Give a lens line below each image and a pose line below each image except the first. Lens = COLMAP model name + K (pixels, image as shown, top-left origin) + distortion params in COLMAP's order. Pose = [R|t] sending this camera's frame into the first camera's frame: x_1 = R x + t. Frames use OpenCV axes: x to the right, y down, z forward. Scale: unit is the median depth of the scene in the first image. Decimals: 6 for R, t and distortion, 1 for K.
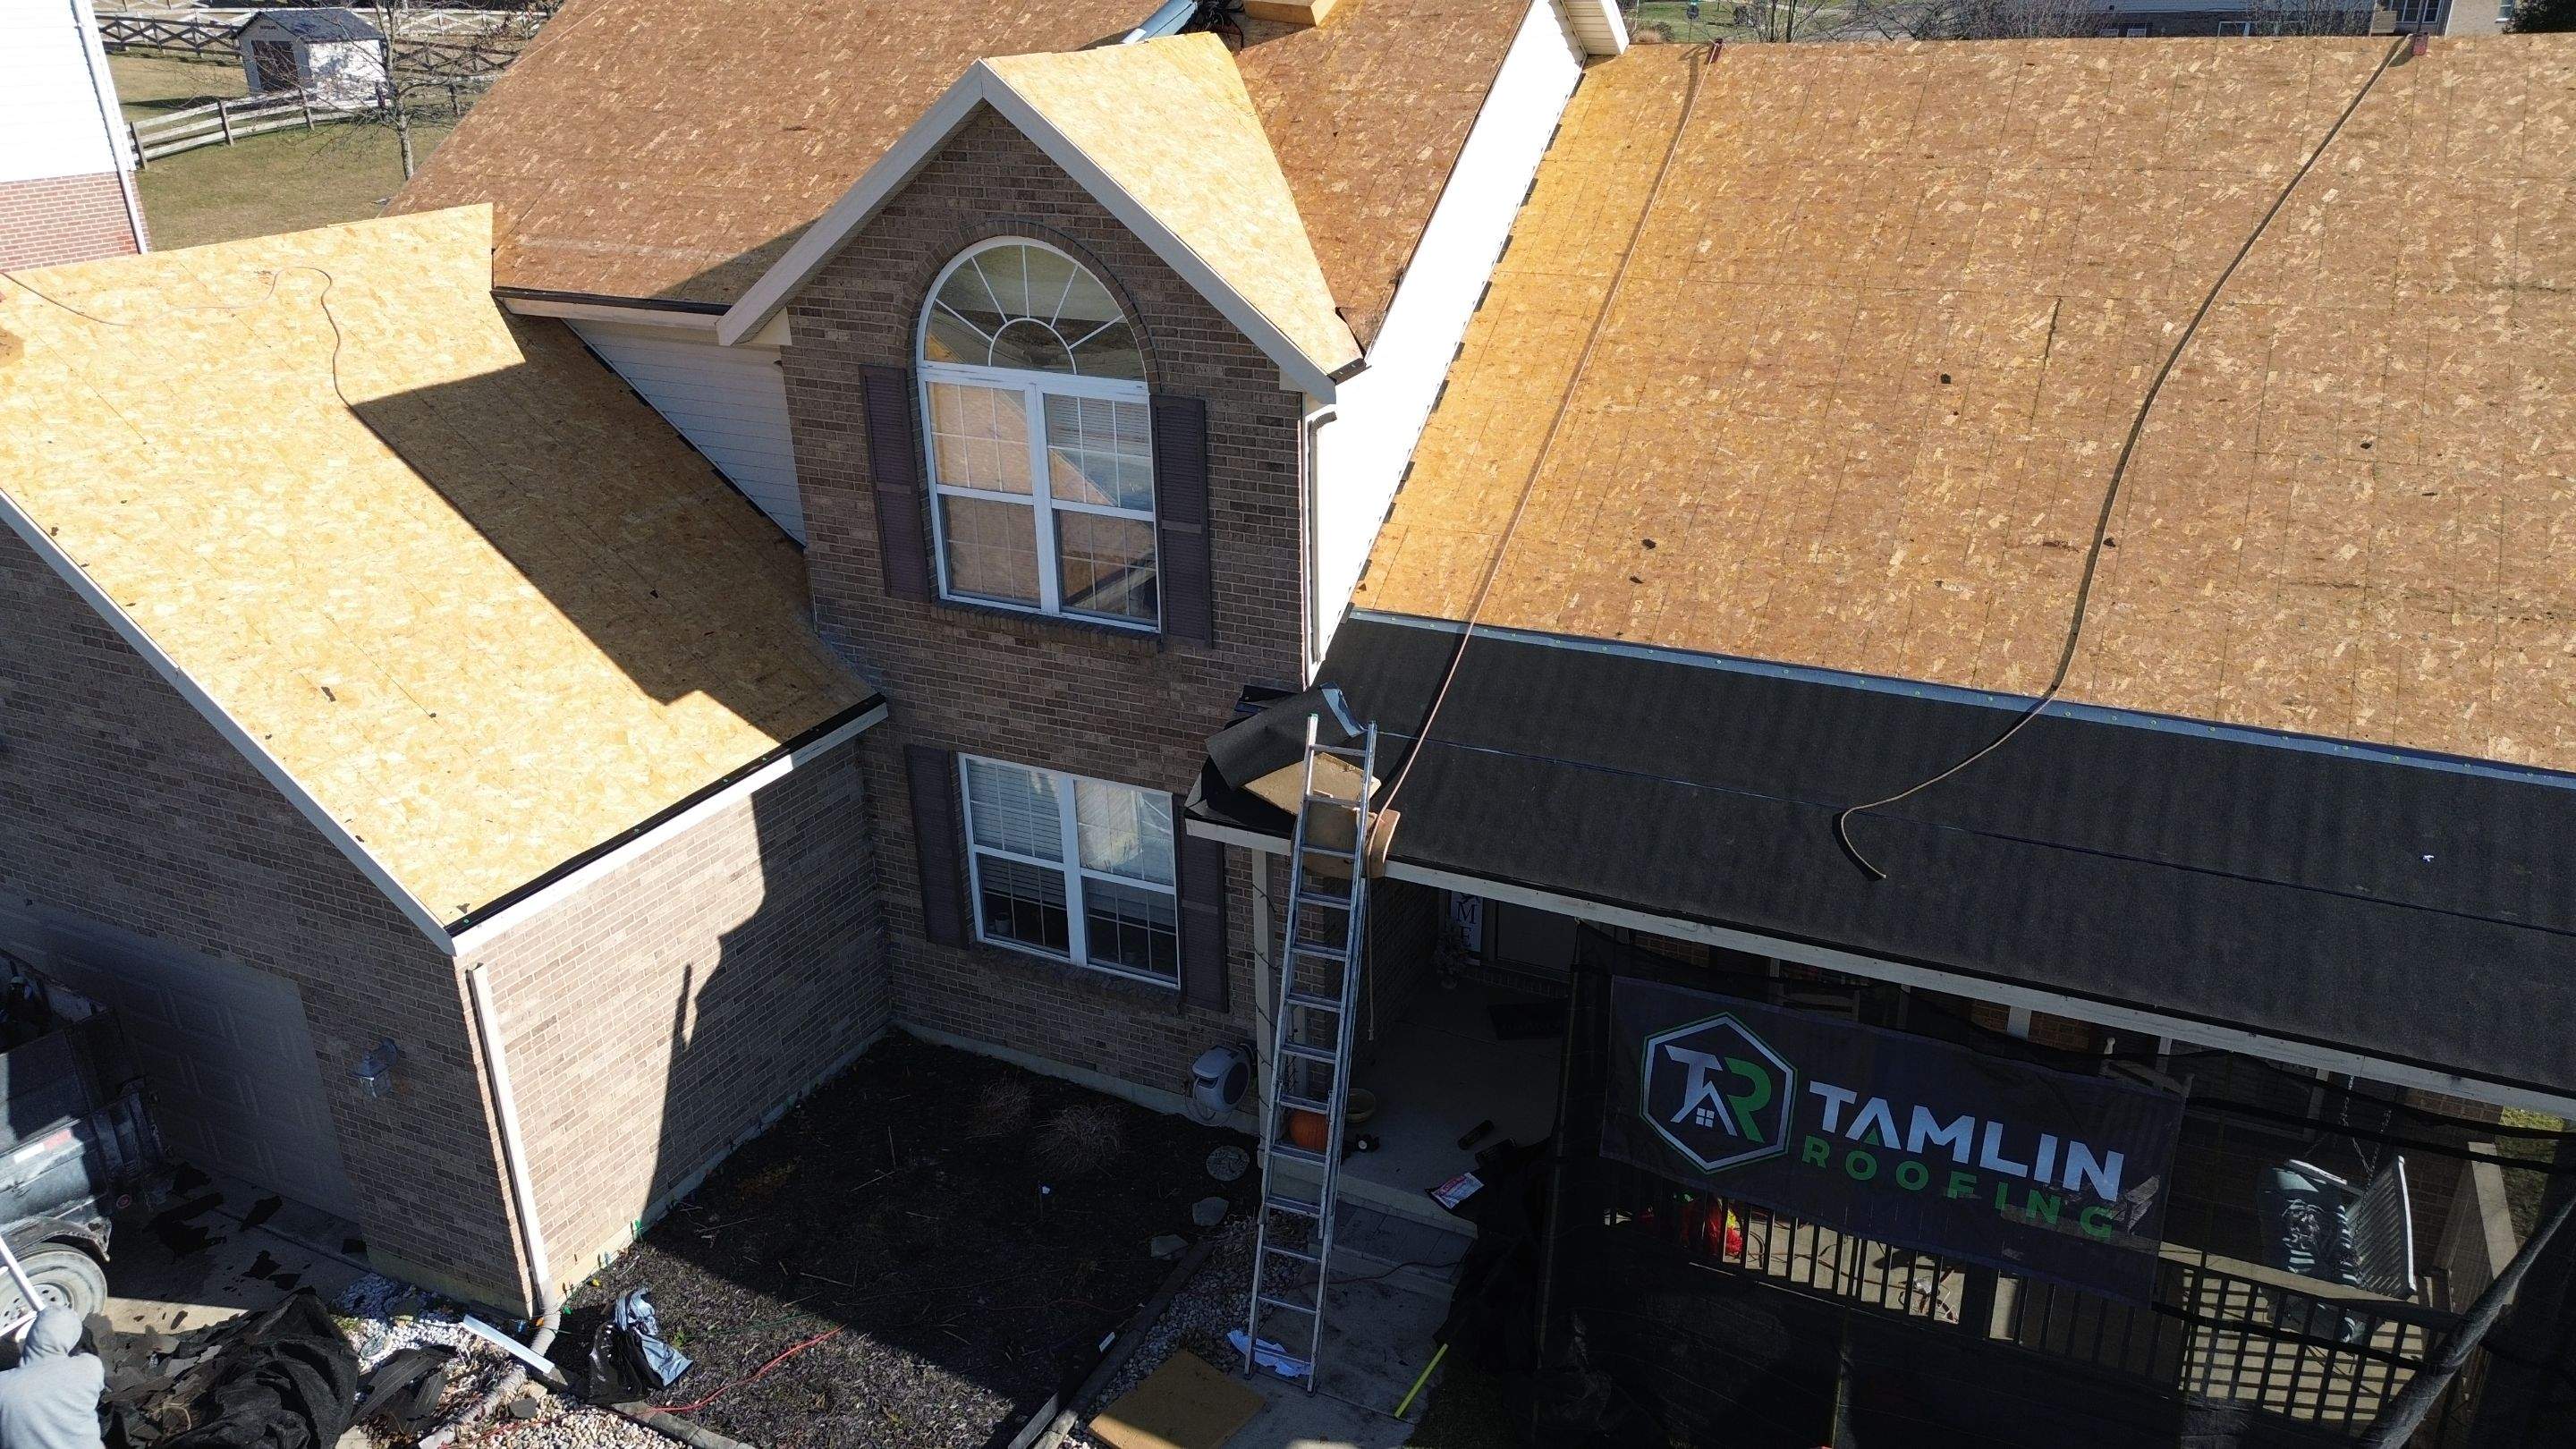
lens RADIAL K [[1816.5, 0, 1292.7], [0, 1816.5, 717.9], [0, 0, 1]] dist [0.084258, -0.086873]
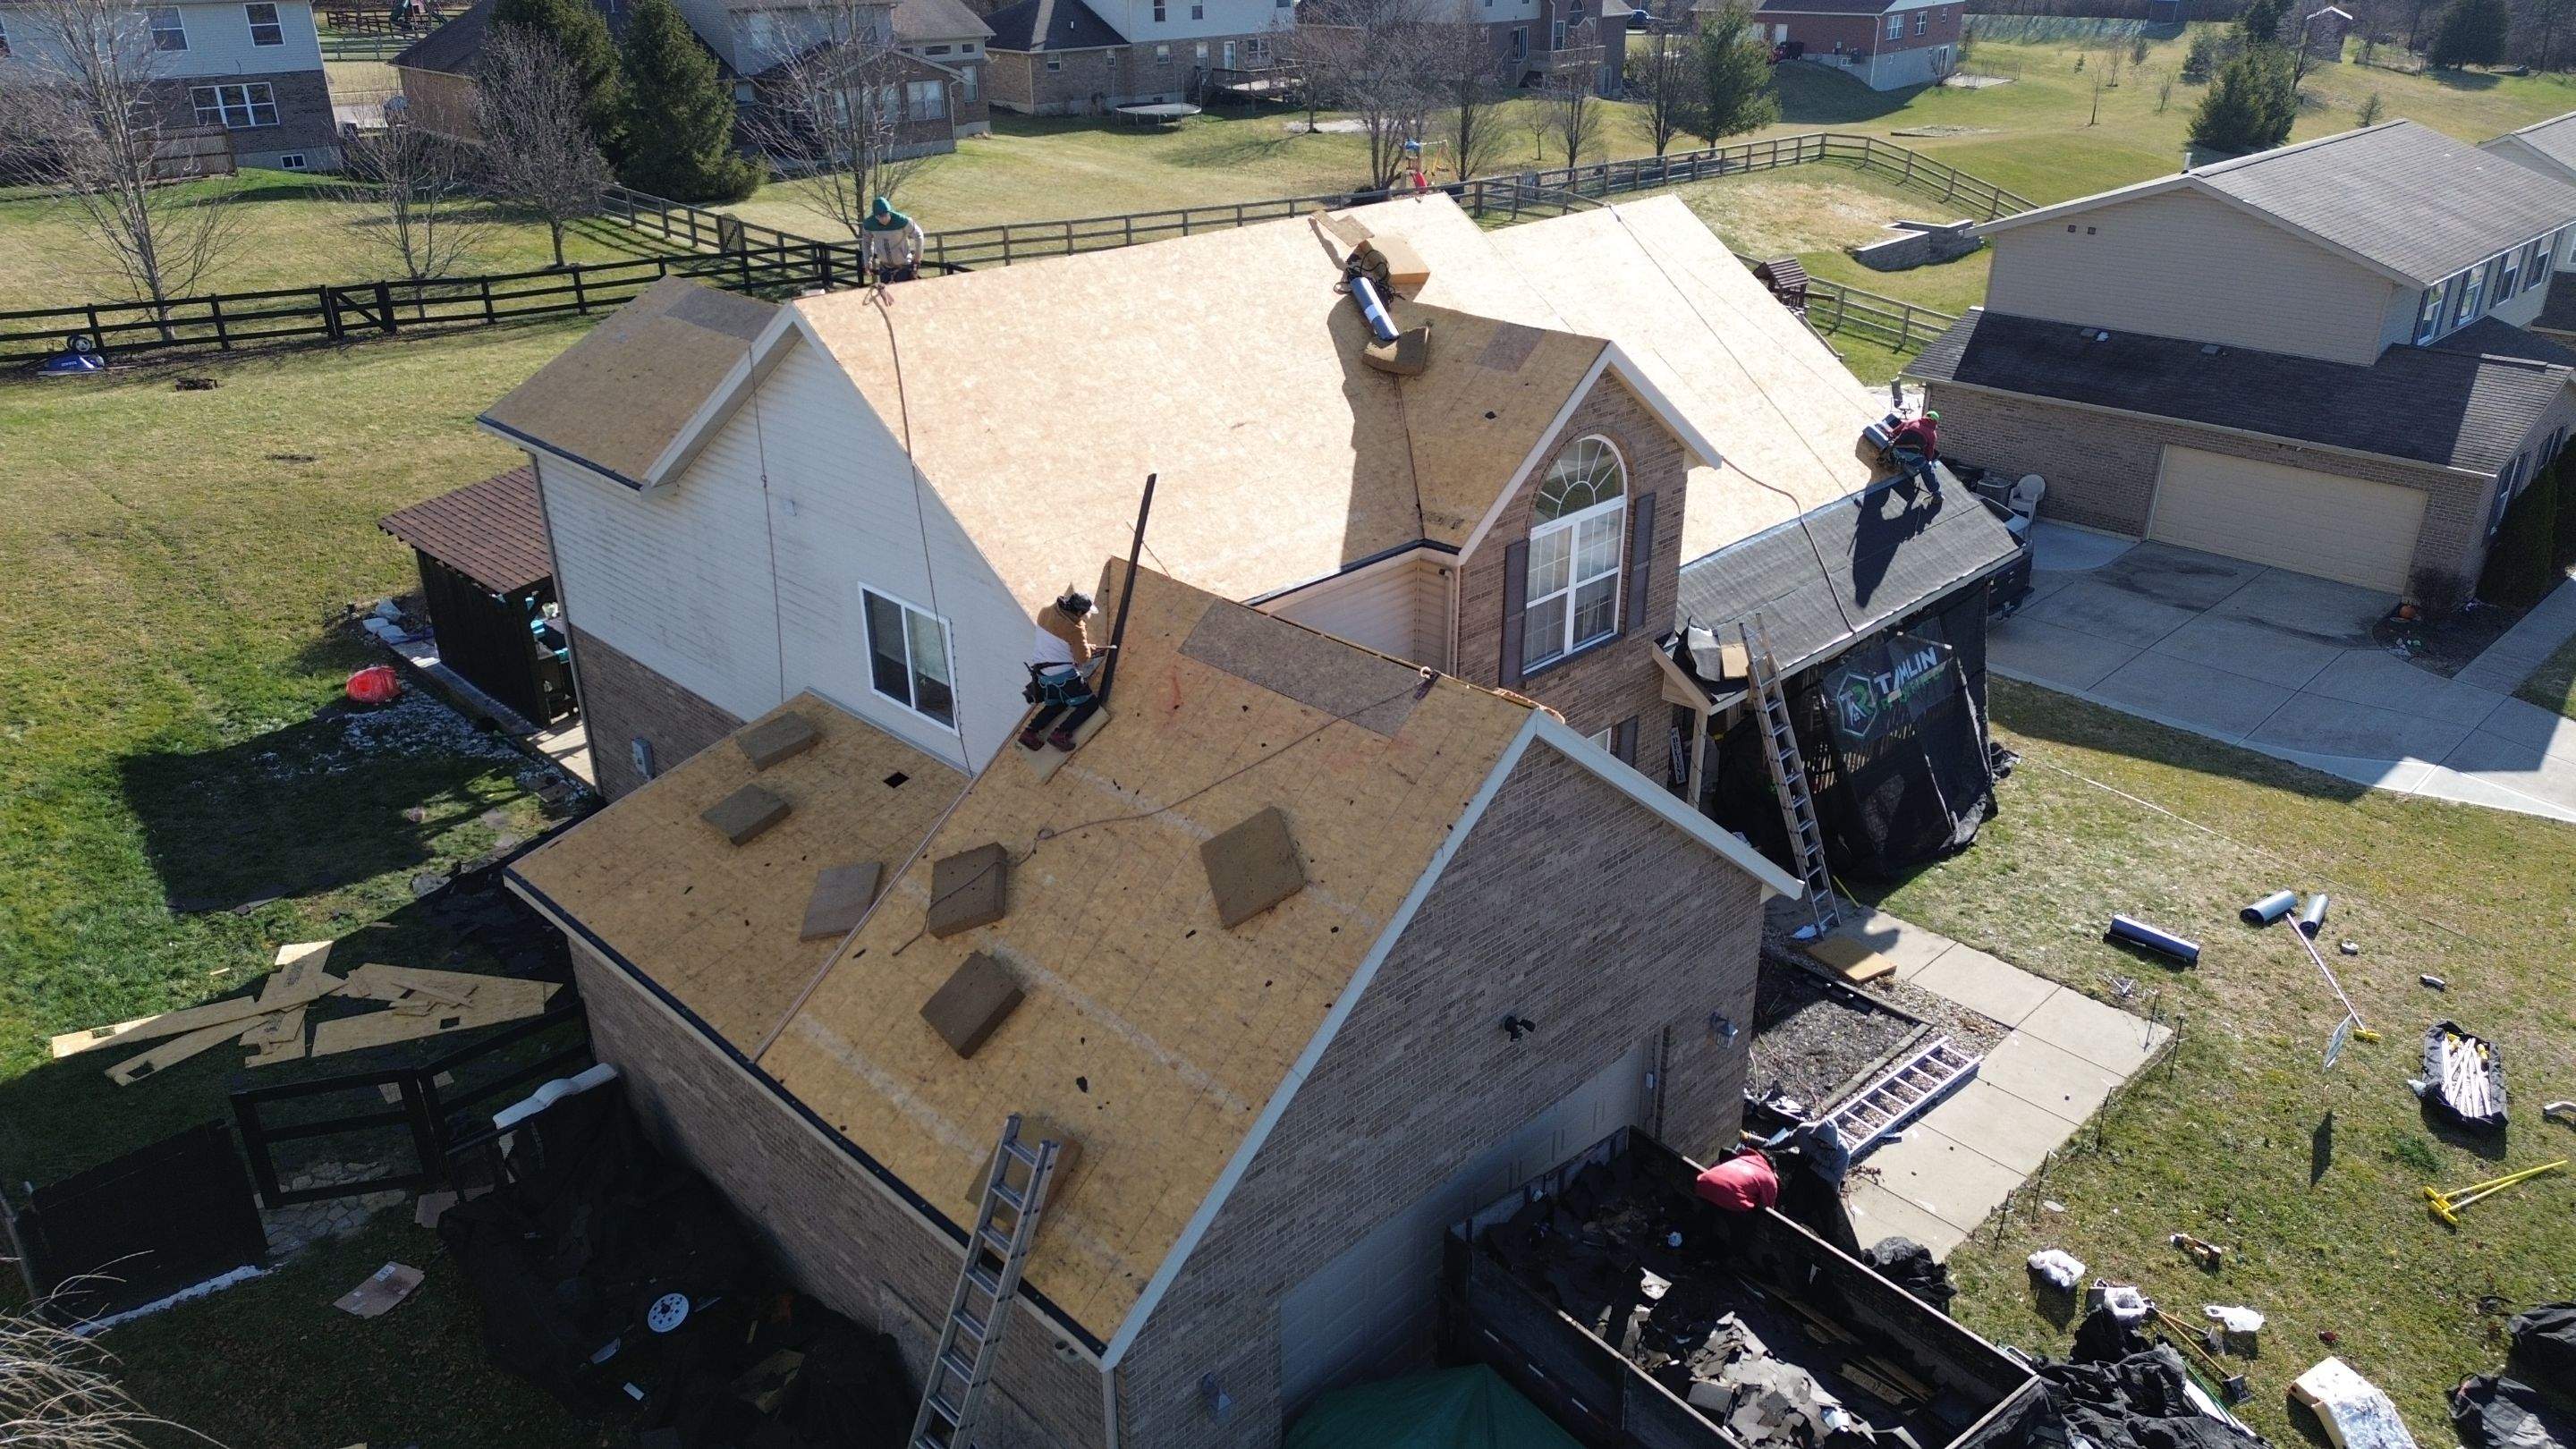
lens RADIAL K [[1816.5, 0, 1302.8], [0, 1816.5, 717.5], [0, 0, 1]] dist [0.084258, -0.086873]
pose [[0.326909, -0.373870, 0.867958, -1.704768], [0.361194, 0.898124, 0.250824, -0.518685], [-0.873309, 0.231505, 0.428644, 0.536774]]
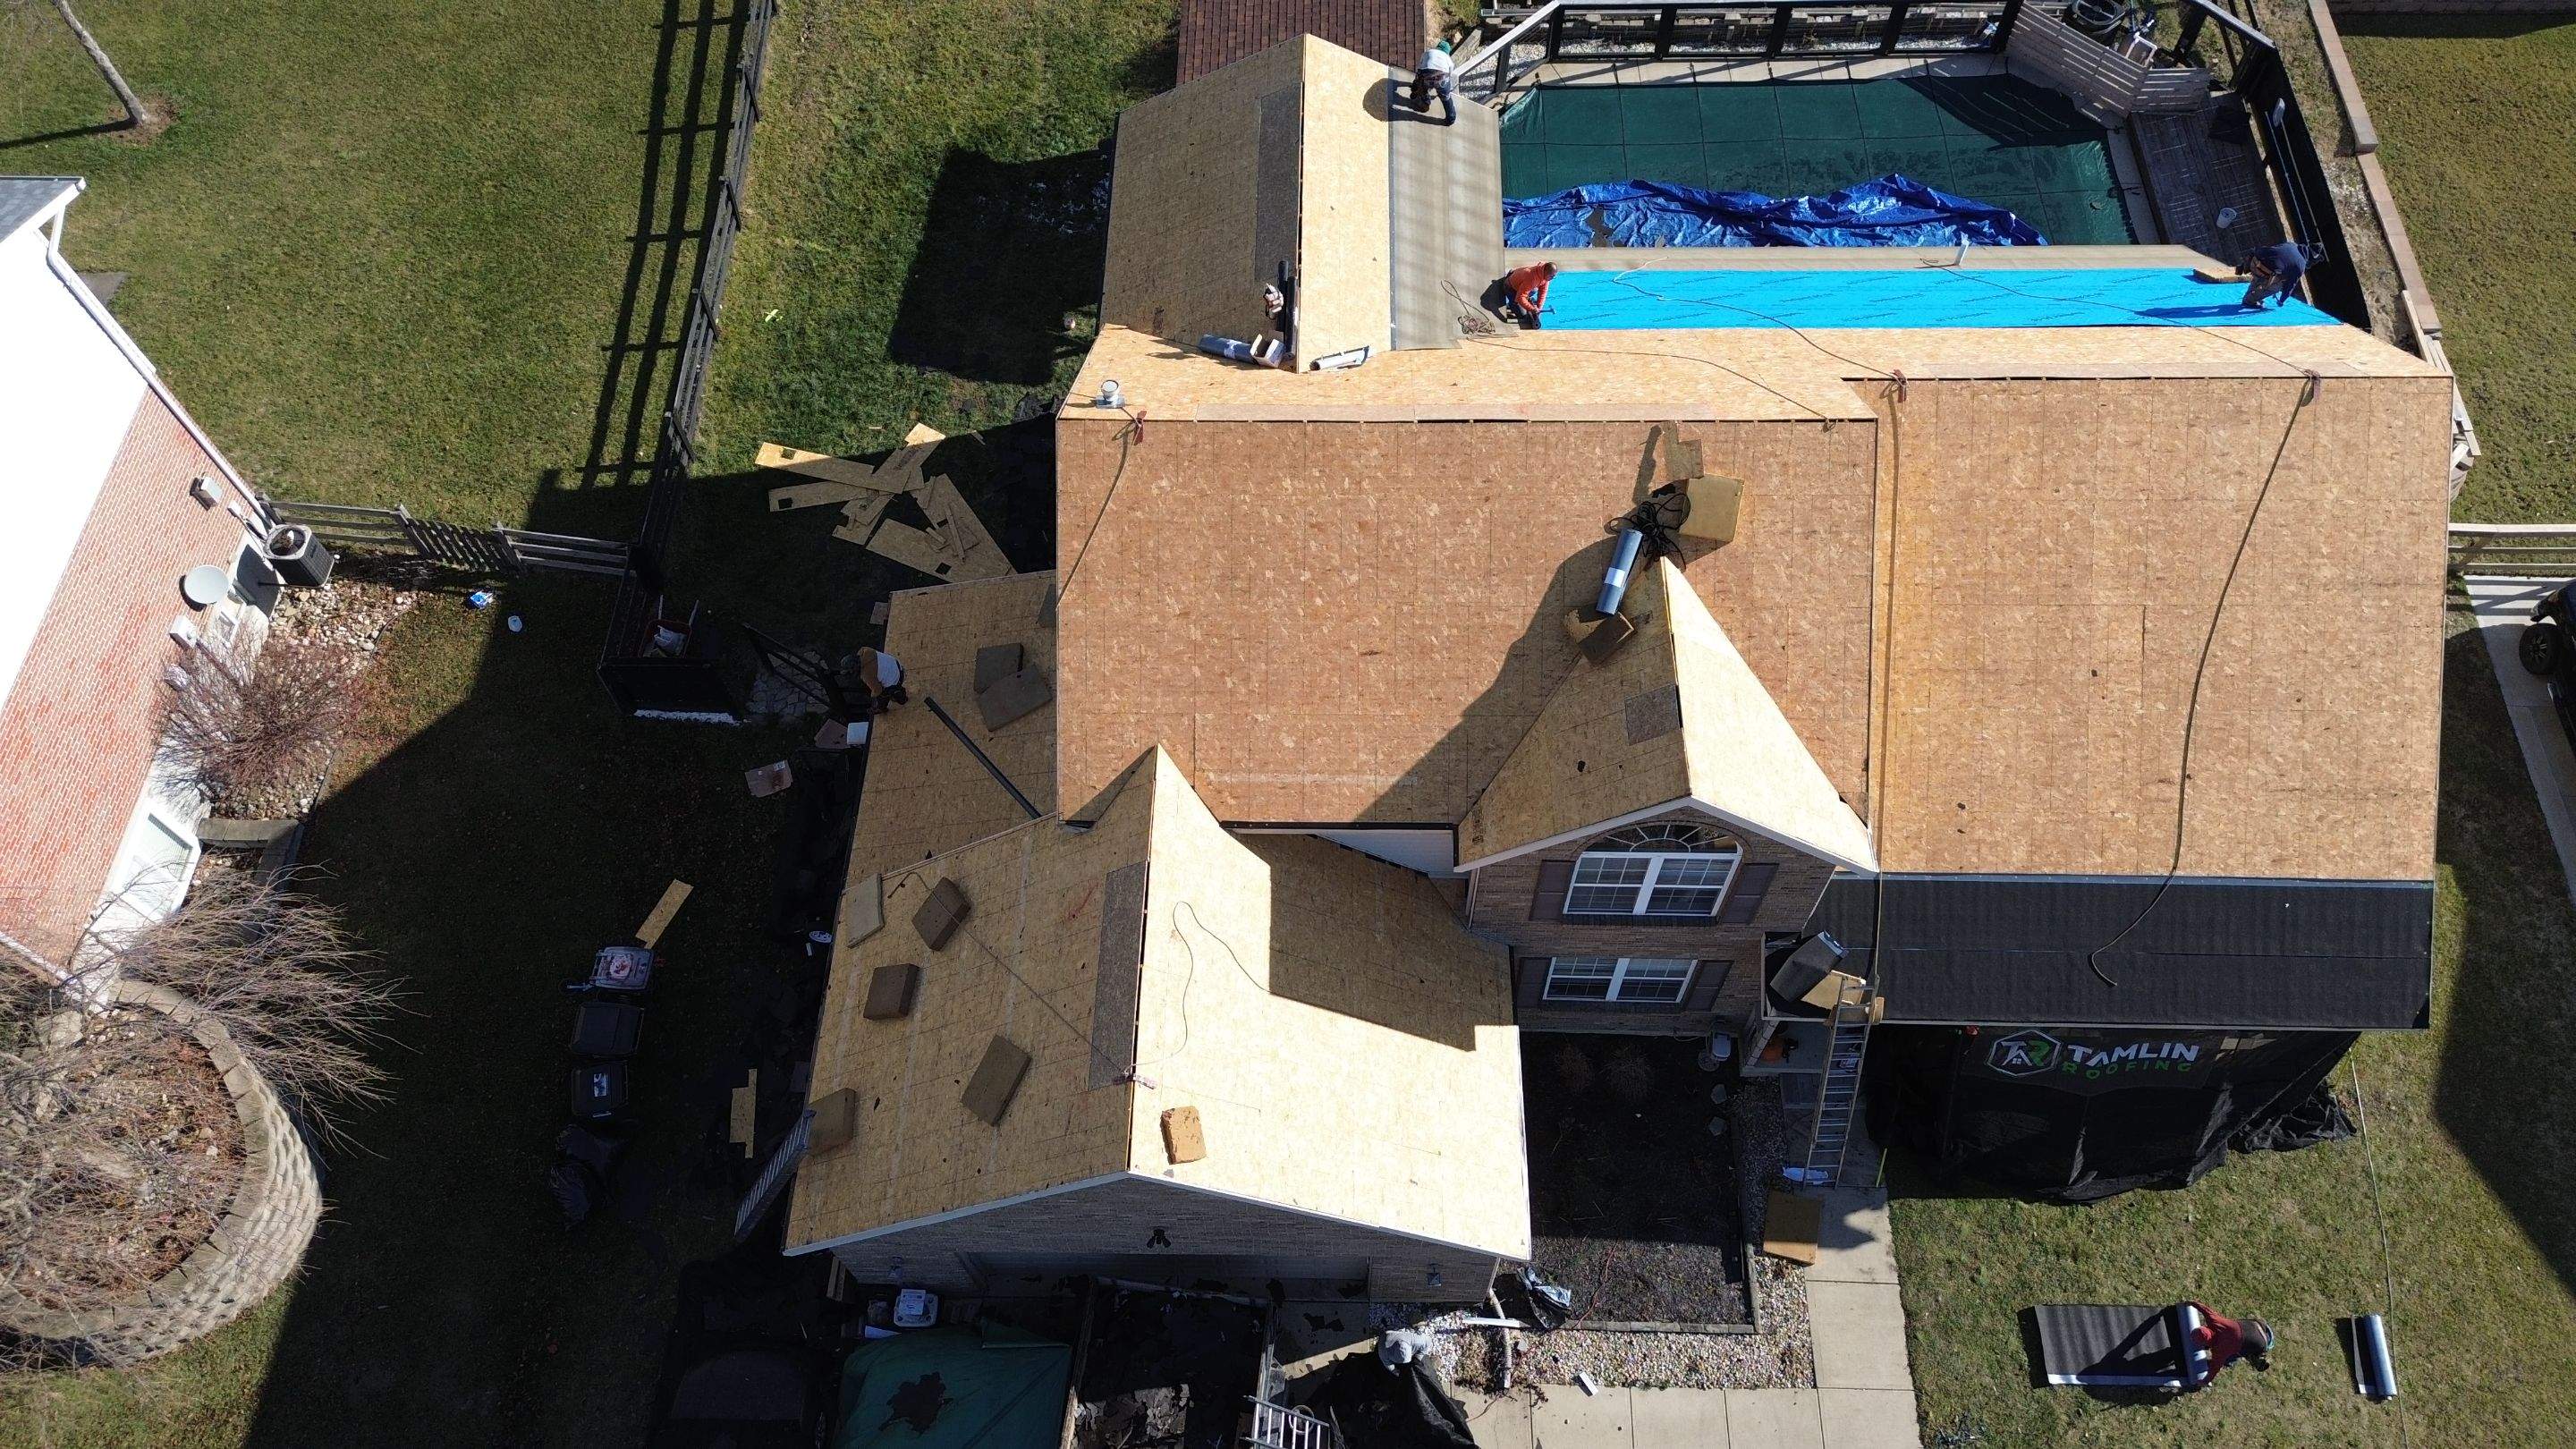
lens RADIAL K [[1816.5, 0, 1295.7], [0, 1816.5, 726.5], [0, 0, 1]] dist [0.084258, -0.086873]
pose [[0.907129, -0.361692, 0.215165, -0.770685], [0.161871, 0.771788, 0.614931, -1.375284], [-0.388478, -0.522993, 0.758659, -0.116324]]
